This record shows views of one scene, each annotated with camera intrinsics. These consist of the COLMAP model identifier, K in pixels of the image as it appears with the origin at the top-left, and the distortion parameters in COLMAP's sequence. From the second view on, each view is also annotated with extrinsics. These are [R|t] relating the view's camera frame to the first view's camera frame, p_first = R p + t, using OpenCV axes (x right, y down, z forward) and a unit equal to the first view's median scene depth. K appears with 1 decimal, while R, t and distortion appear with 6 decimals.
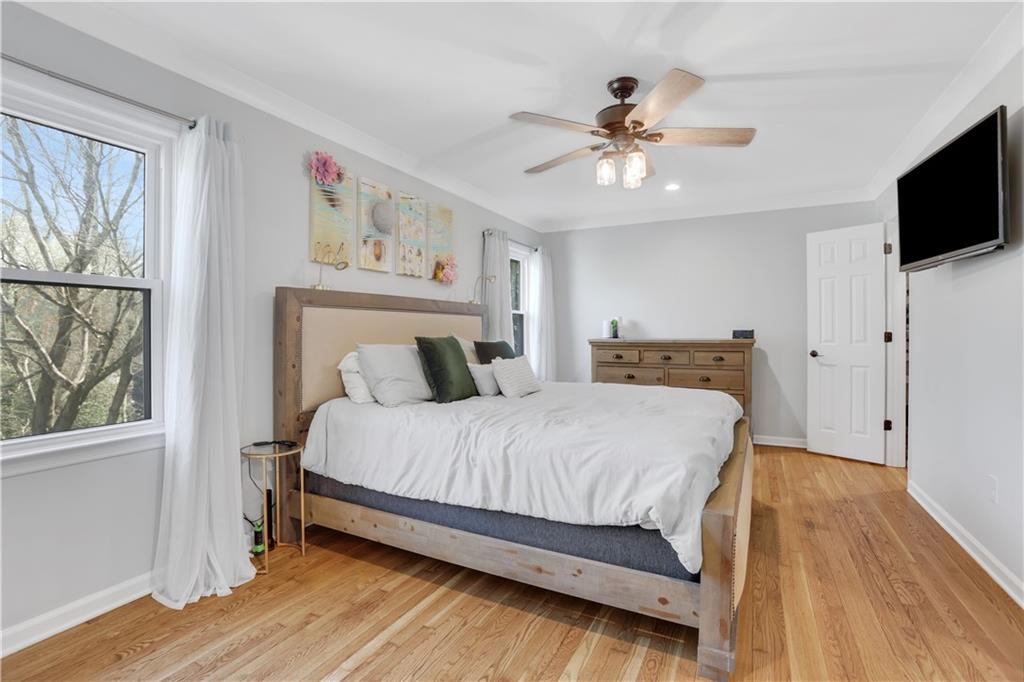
lens RADIAL K [[468.1, 0, 512.7], [0, 468.1, 331.0], [0, 0, 1]] dist [-0.032689, 0.000489]
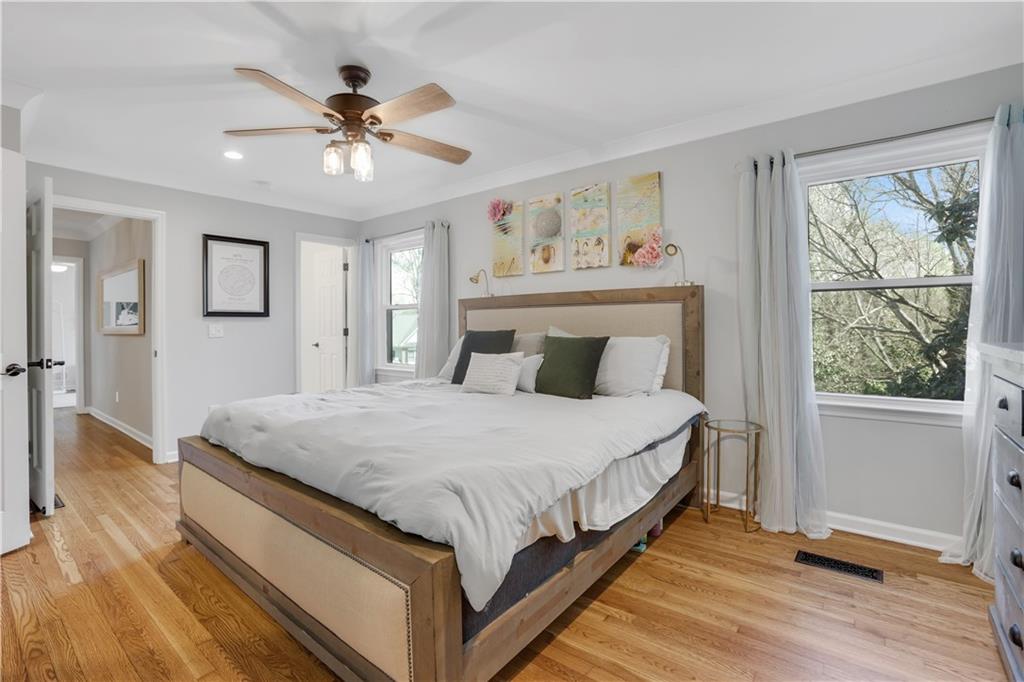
lens RADIAL K [[468.1, 0, 512.7], [0, 468.1, 331.0], [0, 0, 1]] dist [-0.032689, 0.000489]
pose [[-0.194840, 0.004865, -0.980823, 0.857051], [-0.007085, 0.999955, 0.006367, 0.008445], [0.980809, 0.008190, -0.194797, 1.151990]]
